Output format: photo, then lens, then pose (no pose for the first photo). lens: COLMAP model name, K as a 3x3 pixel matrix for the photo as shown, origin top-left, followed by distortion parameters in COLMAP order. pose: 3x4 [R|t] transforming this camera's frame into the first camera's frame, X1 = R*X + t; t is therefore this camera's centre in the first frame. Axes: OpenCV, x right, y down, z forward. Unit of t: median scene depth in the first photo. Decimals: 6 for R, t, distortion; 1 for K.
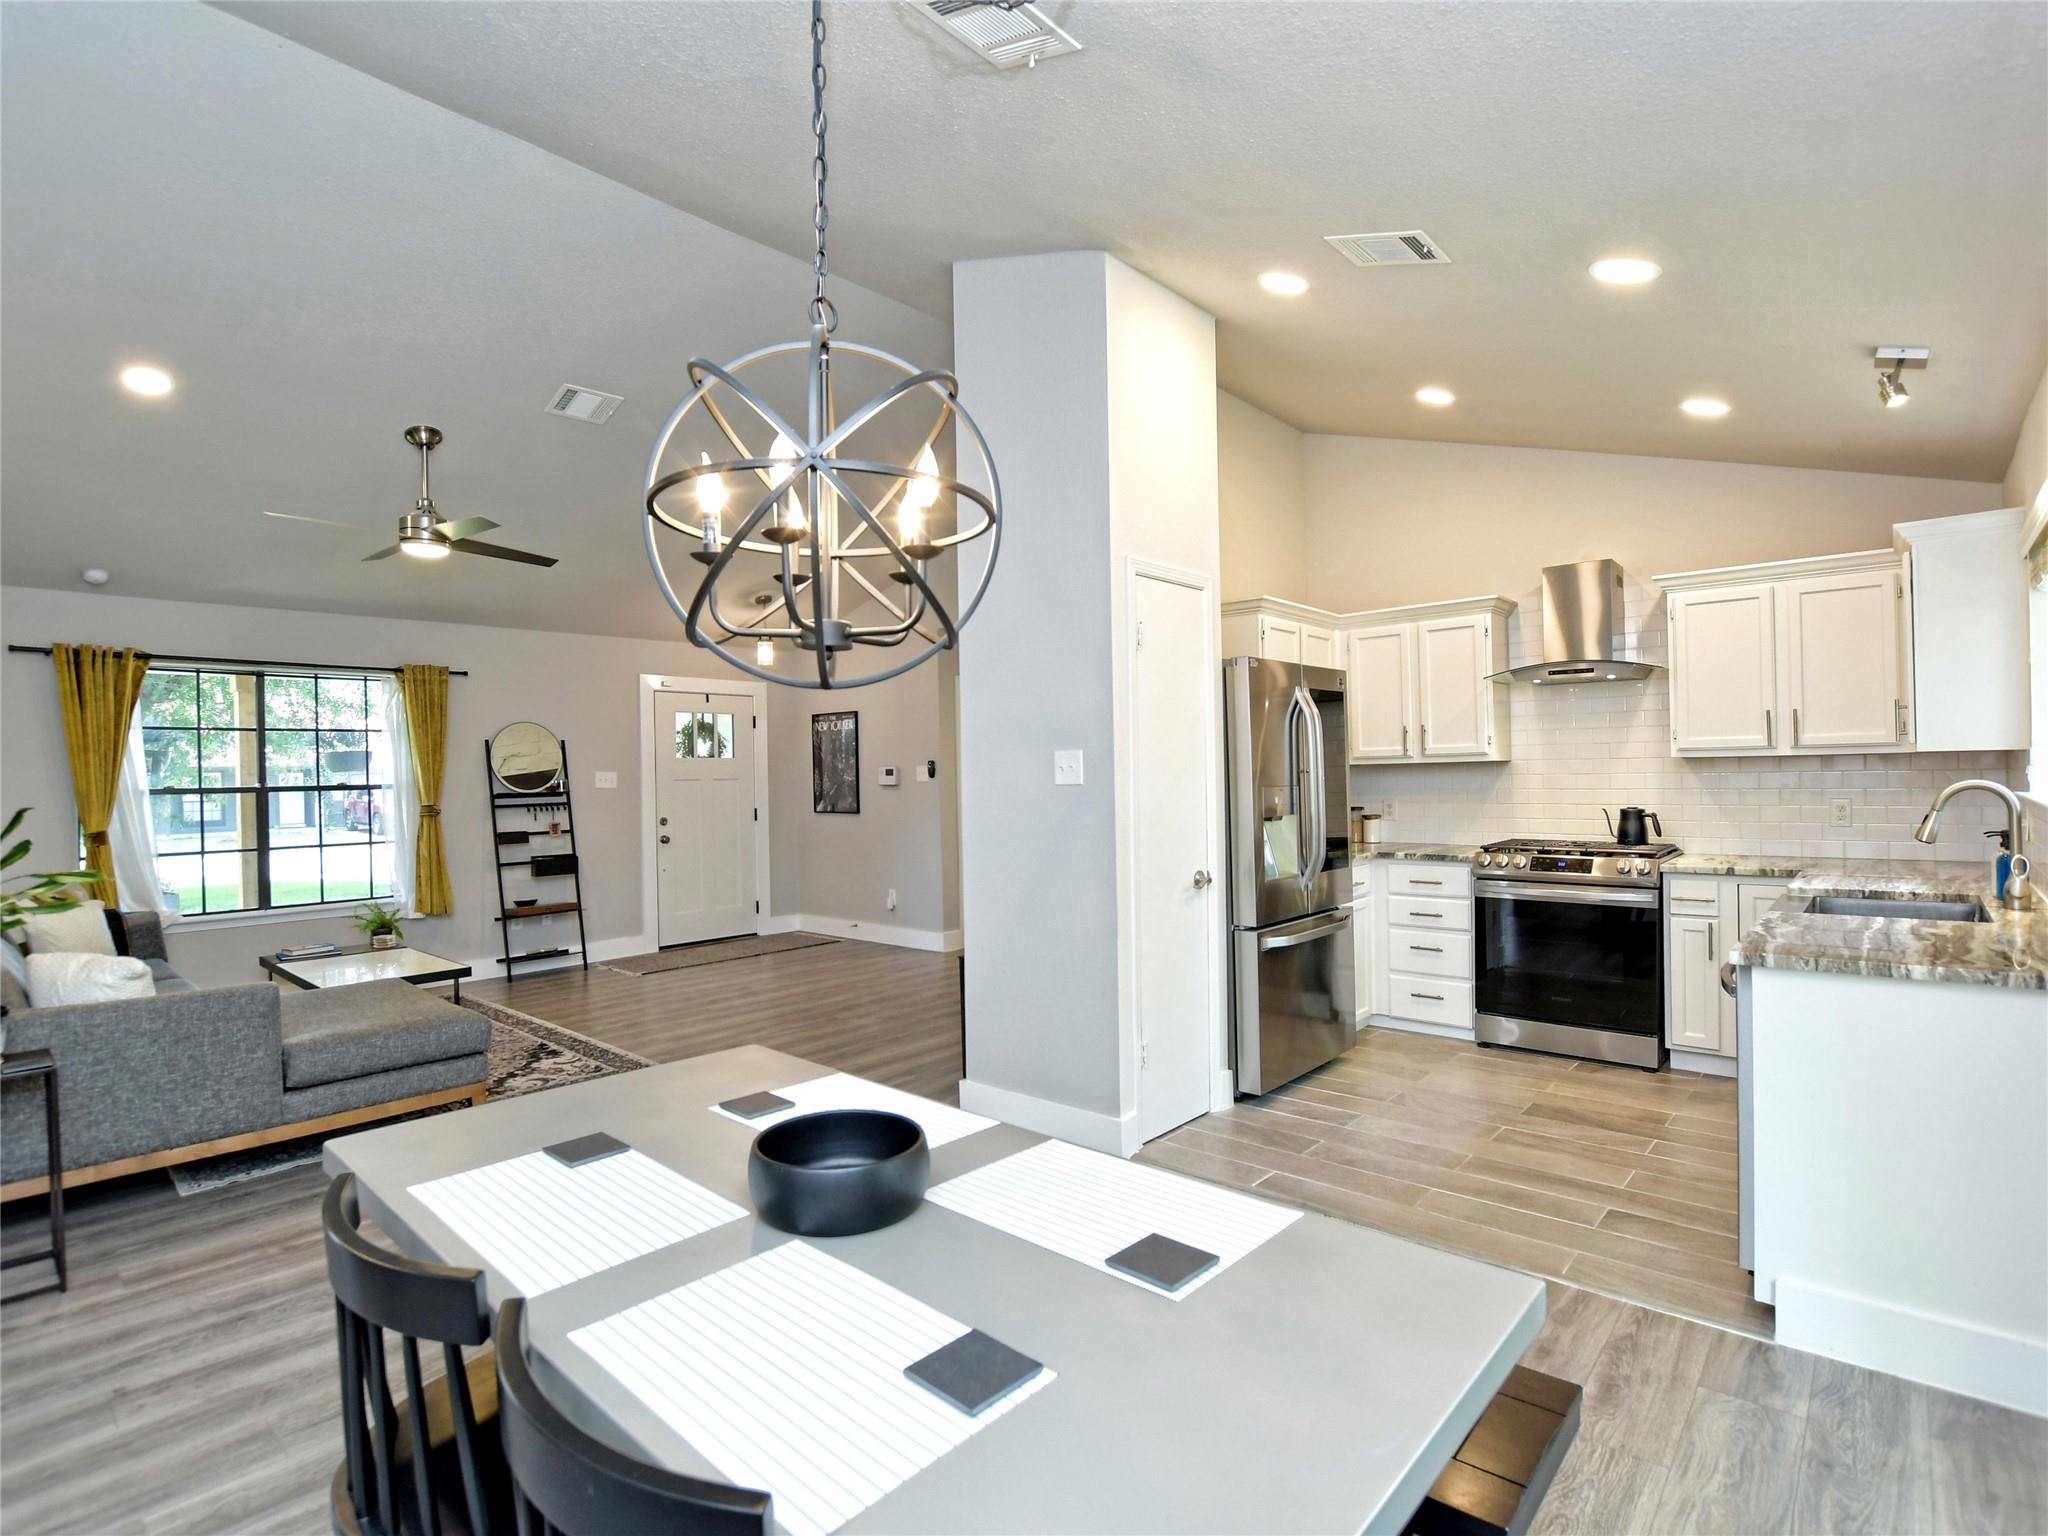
lens RADIAL K [[1009.2, 0, 1006.9], [0, 1009.2, 778.1], [0, 0, 1]] dist [-0.030712, 0.001648]
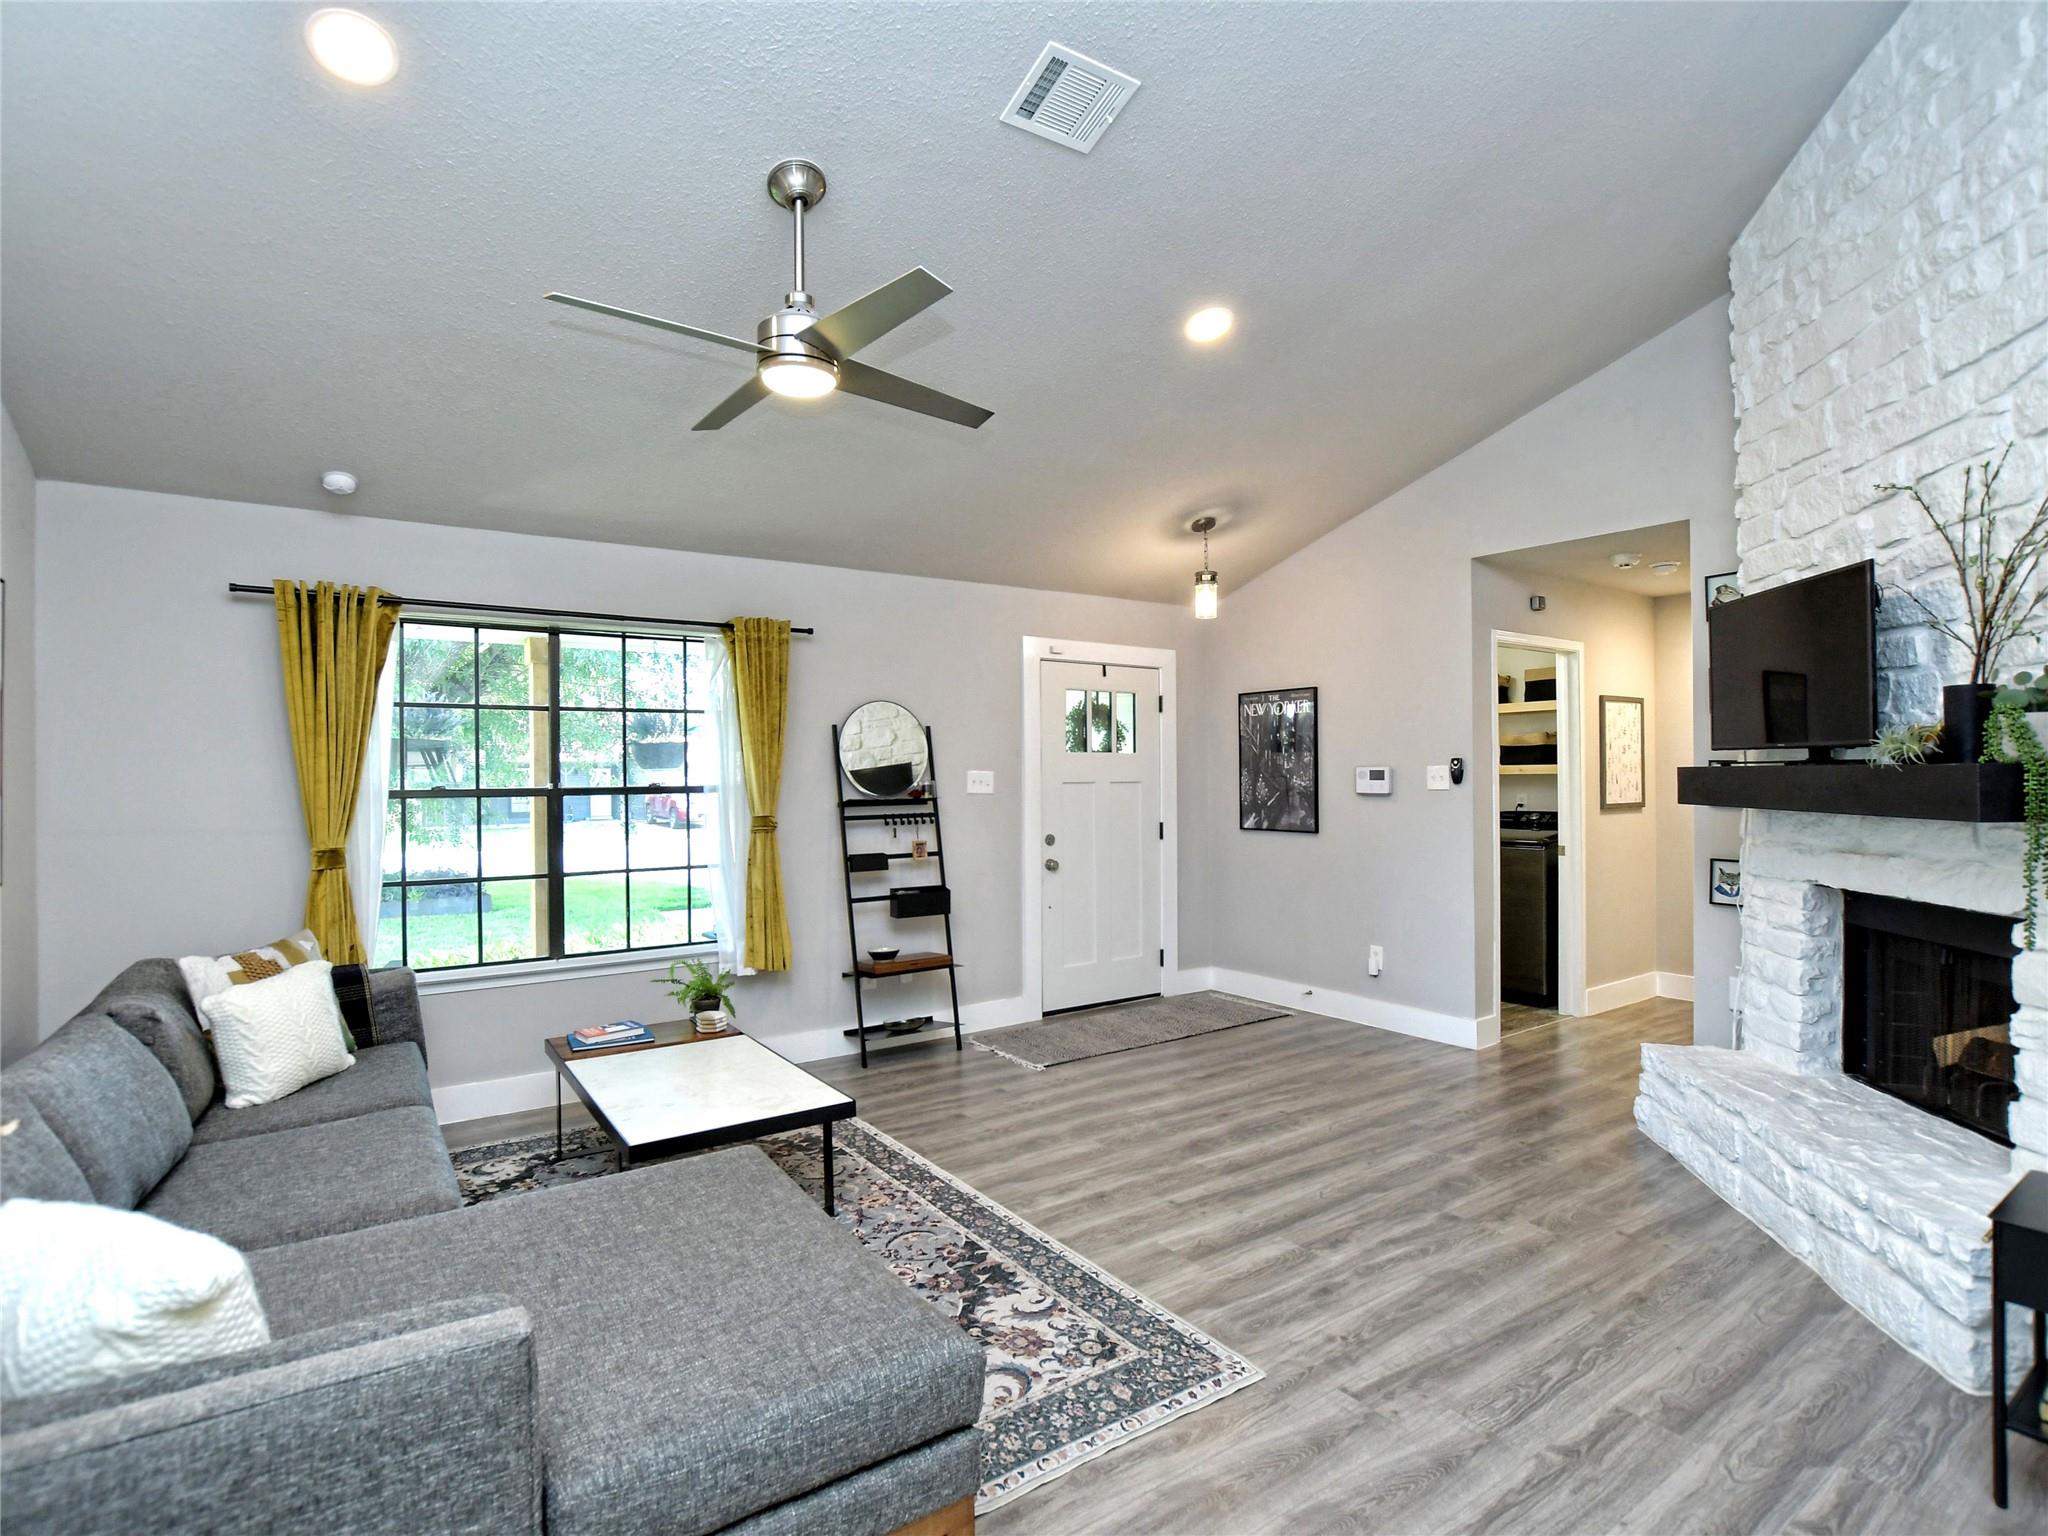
lens RADIAL K [[1009.2, 0, 1006.9], [0, 1009.2, 778.1], [0, 0, 1]] dist [-0.030712, 0.001648]
pose [[0.971240, 0.009951, -0.237897, -0.337308], [-0.009929, 0.999950, 0.001291, -0.003394], [0.237897, 0.001108, 0.971290, 0.483909]]
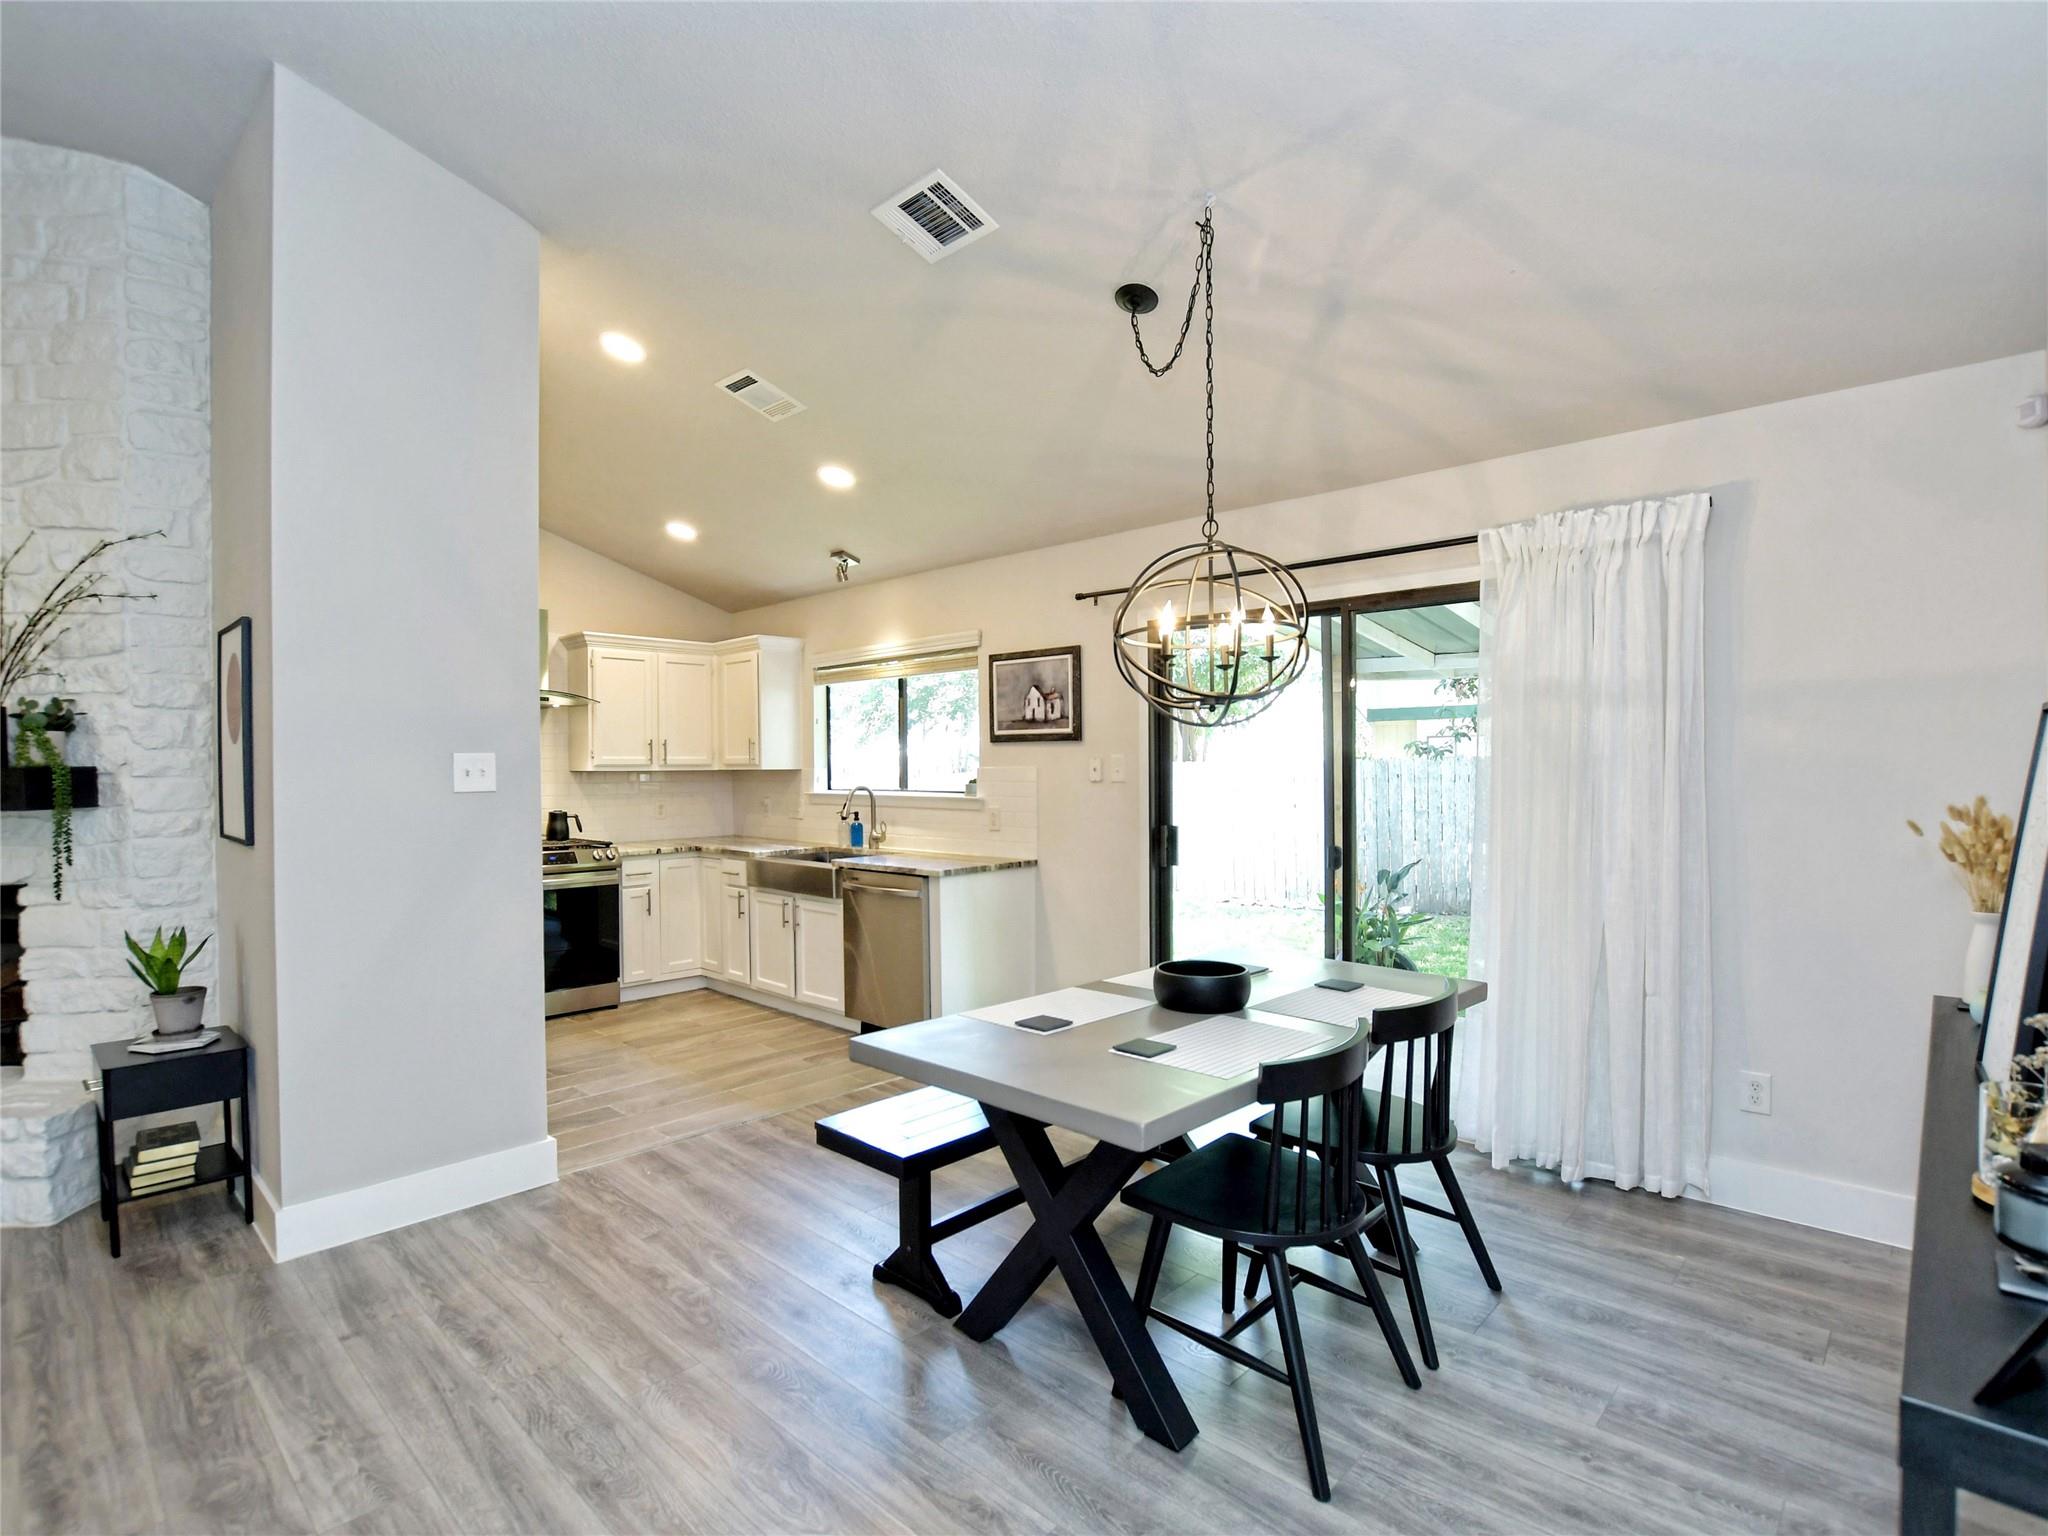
lens RADIAL K [[1009.2, 0, 1006.9], [0, 1009.2, 778.1], [0, 0, 1]] dist [-0.030712, 0.001648]
pose [[0.034681, 0.008736, 0.999360, -0.617912], [0.011147, 0.999896, -0.009127, 0.006101], [-0.999336, 0.011456, 0.034580, 0.391973]]
